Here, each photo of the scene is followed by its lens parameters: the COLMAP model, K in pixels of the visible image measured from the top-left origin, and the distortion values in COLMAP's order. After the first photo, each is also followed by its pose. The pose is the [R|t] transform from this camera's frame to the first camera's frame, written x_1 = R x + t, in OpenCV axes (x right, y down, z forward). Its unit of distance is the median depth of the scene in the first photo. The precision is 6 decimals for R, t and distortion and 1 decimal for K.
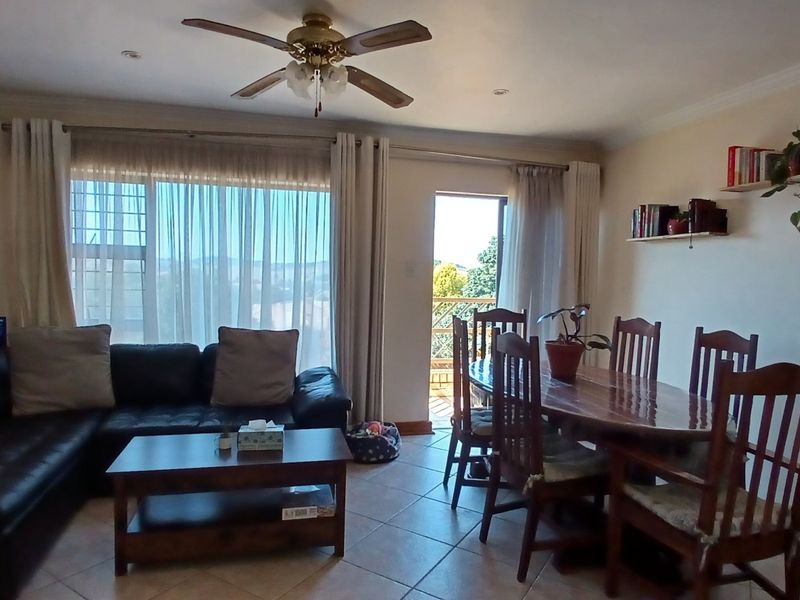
lens RADIAL K [[523.0, 0, 399.6], [0, 523.0, 297.0], [0, 0, 1]] dist [0.002264, -0.024397]
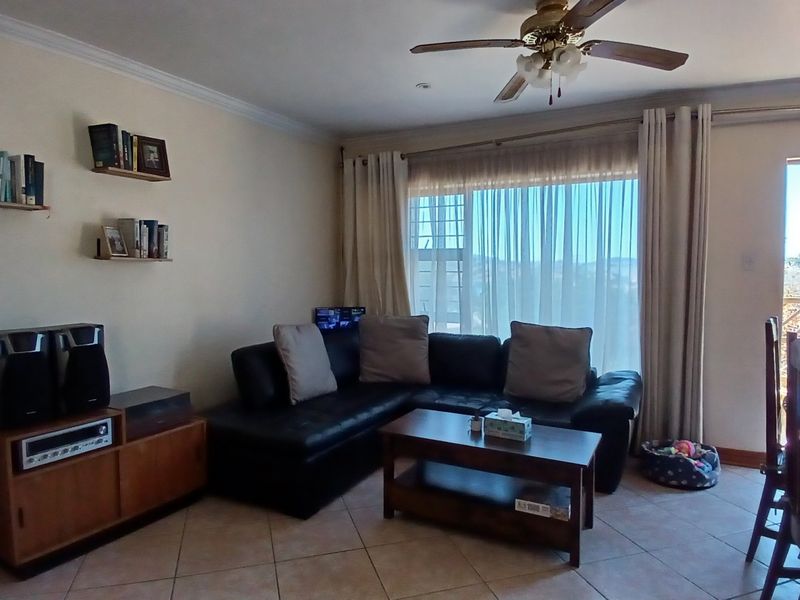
lens RADIAL K [[523.0, 0, 397.8], [0, 523.0, 300.9], [0, 0, 1]] dist [0.002264, -0.024397]
pose [[0.746812, 0.014889, -0.664868, 0.175963], [-0.012091, 0.999888, 0.008810, 0.009147], [0.664925, 0.001459, 0.746909, 0.056333]]
